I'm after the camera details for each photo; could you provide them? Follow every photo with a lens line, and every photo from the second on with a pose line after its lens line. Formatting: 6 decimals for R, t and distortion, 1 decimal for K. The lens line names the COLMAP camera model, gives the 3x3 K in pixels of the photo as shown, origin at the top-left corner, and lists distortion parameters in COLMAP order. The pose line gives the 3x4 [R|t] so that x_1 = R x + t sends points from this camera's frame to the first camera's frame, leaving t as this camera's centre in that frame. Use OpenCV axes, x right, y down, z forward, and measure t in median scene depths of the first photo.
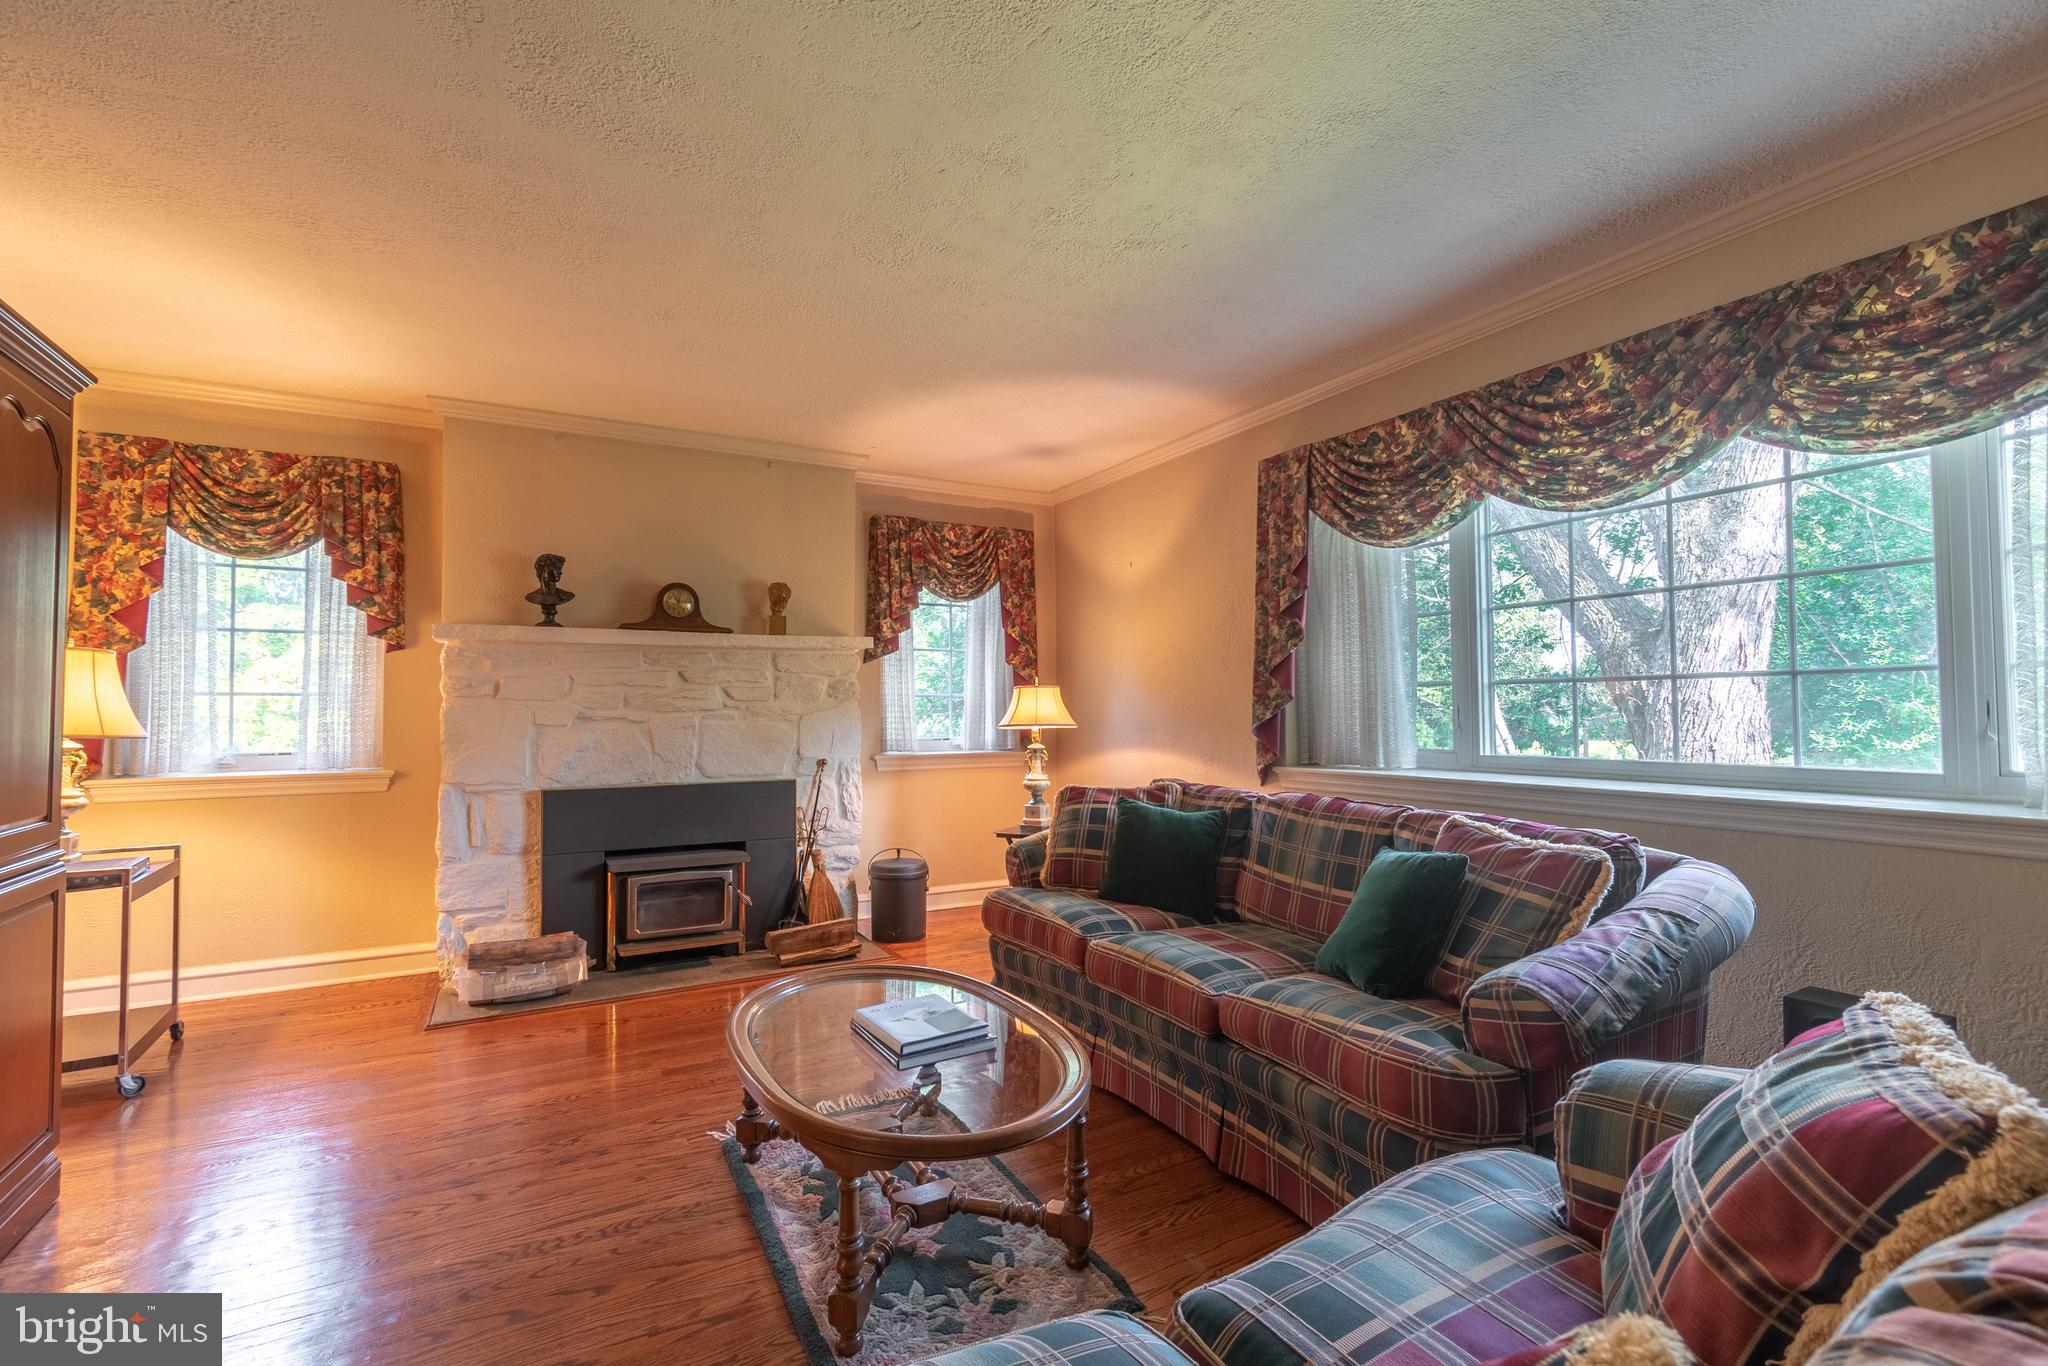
lens RADIAL K [[901.4, 0, 1030.0], [0, 901.4, 687.5], [0, 0, 1]] dist [0.001113, 0.000193]
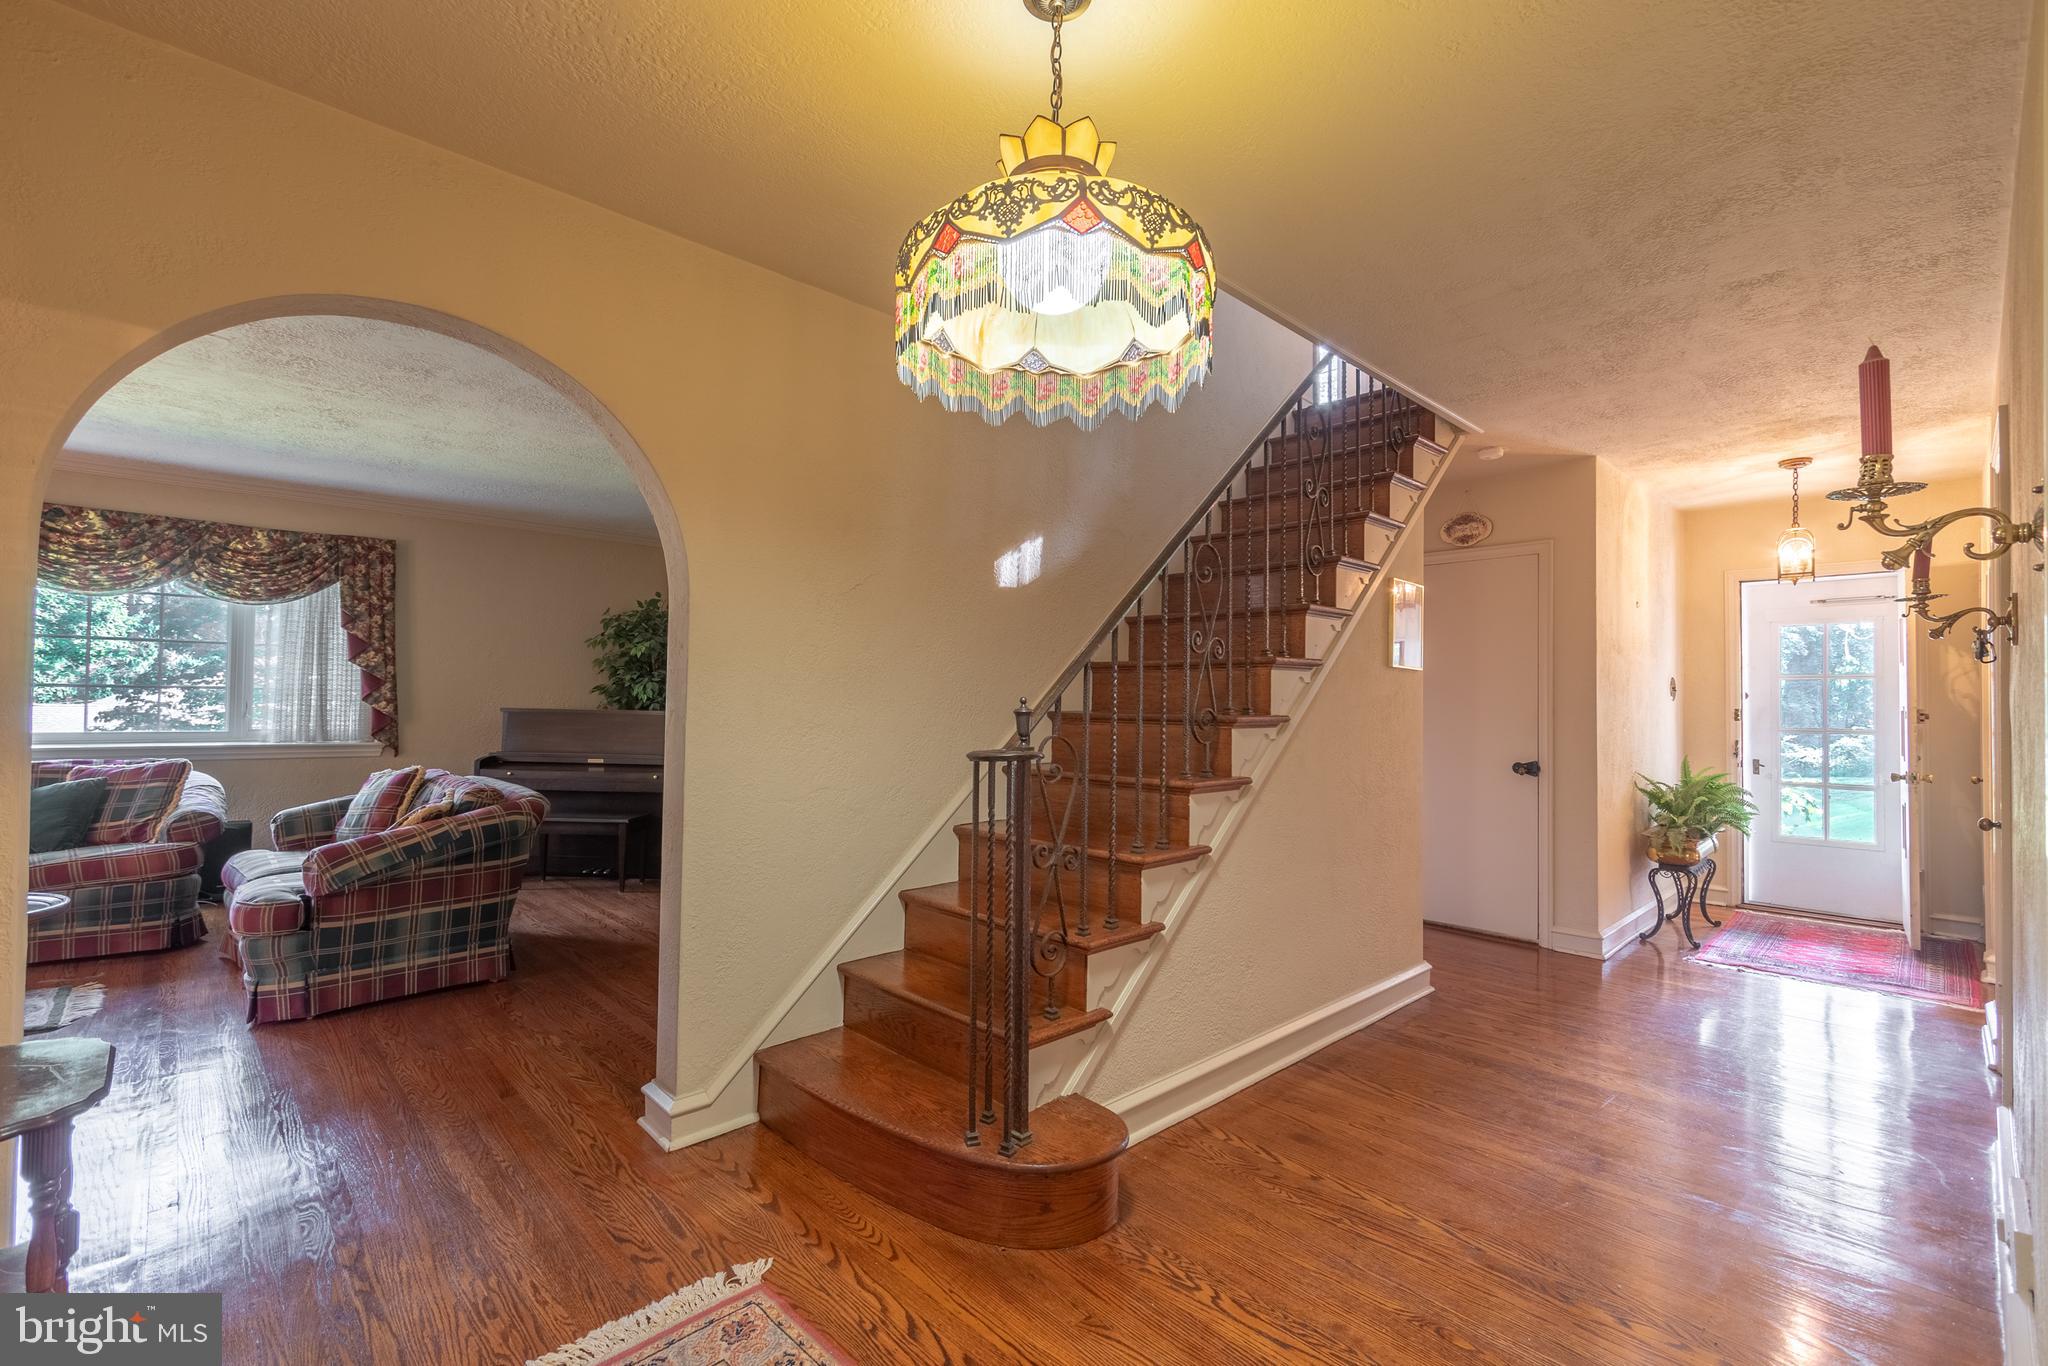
lens RADIAL K [[901.4, 0, 995.5], [0, 901.4, 676.8], [0, 0, 1]] dist [0.001113, 0.000193]
pose [[-0.244387, 0.034879, 0.969050, -1.212412], [-0.036790, 0.998300, -0.045210, -0.012423], [-0.968980, -0.046700, -0.242688, -0.274269]]
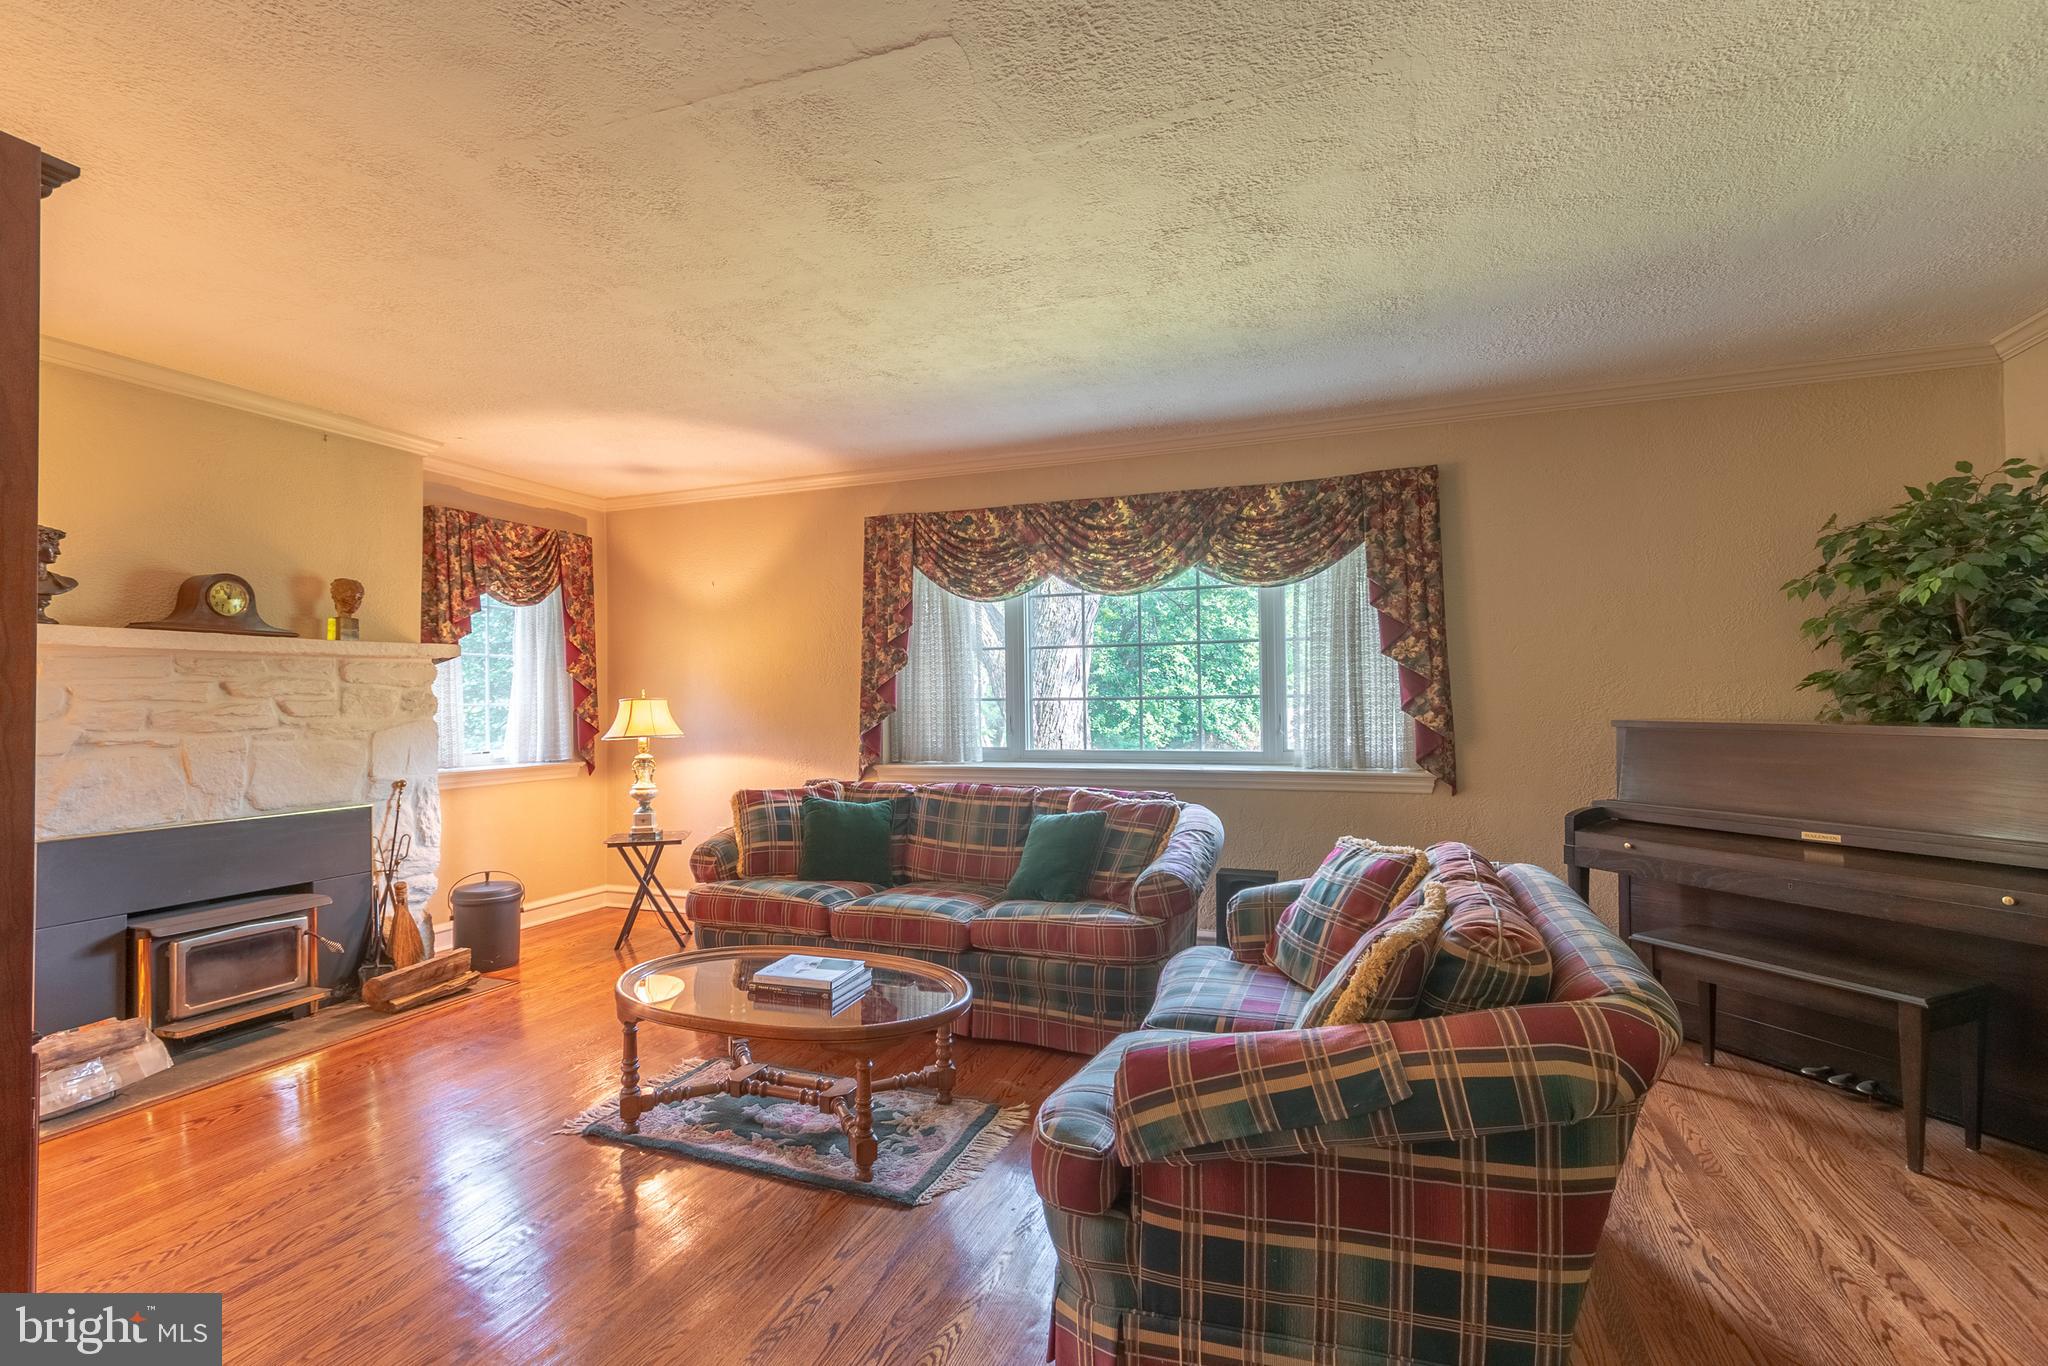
lens RADIAL K [[901.4, 0, 1068.7], [0, 901.4, 690.4], [0, 0, 1]] dist [0.001113, 0.000193]
pose [[0.754018, 0.007250, 0.656814, -0.378962], [-0.012172, 0.999922, 0.002937, -0.024151], [-0.656741, -0.010209, 0.754047, -0.123544]]
